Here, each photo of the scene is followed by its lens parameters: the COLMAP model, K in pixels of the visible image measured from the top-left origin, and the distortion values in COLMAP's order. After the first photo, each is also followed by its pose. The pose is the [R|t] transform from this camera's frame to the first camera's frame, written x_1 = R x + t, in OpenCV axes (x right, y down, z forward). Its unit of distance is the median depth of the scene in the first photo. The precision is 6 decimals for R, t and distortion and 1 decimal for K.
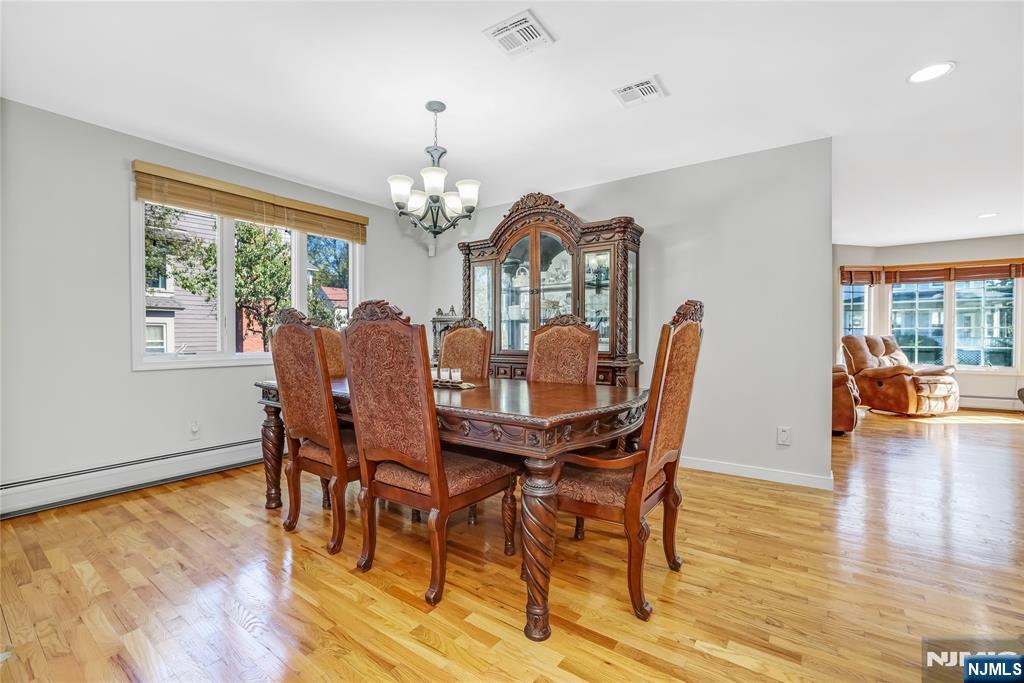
lens RADIAL K [[440.9, 0, 512.4], [0, 440.9, 335.4], [0, 0, 1]] dist [-0.011804, 0.000374]
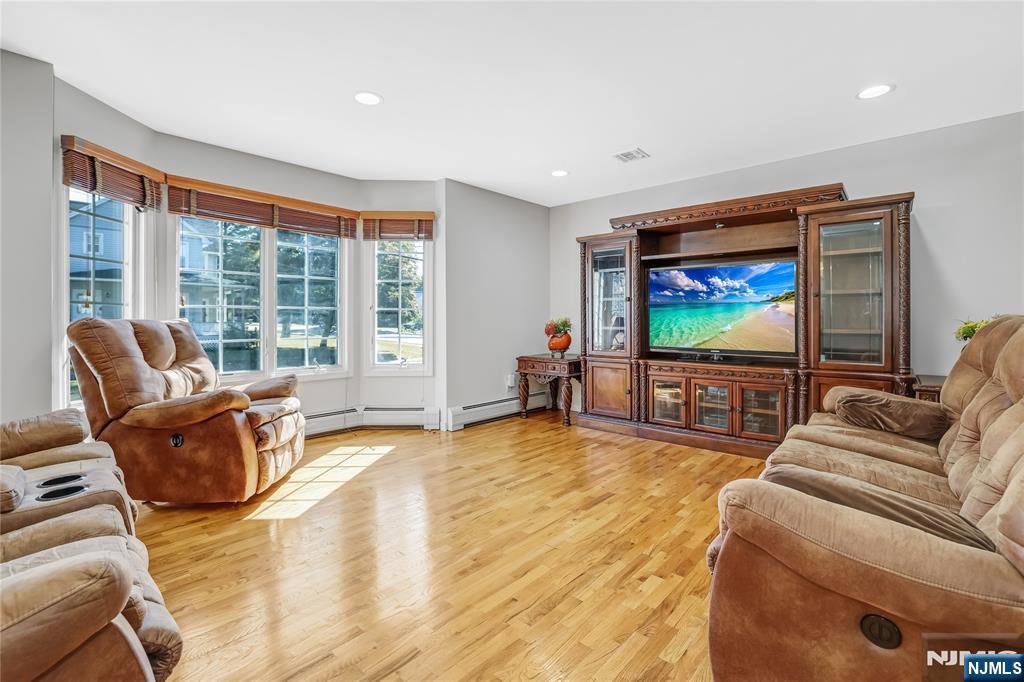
lens RADIAL K [[457.4, 0, 508.5], [0, 457.4, 319.0], [0, 0, 1]] dist [-0.014689, 0.000254]
pose [[0.129259, -0.000181, 0.991611, 0.454064], [-0.003477, 0.999994, 0.000636, -0.002977], [-0.991605, -0.003530, 0.129257, 0.628074]]
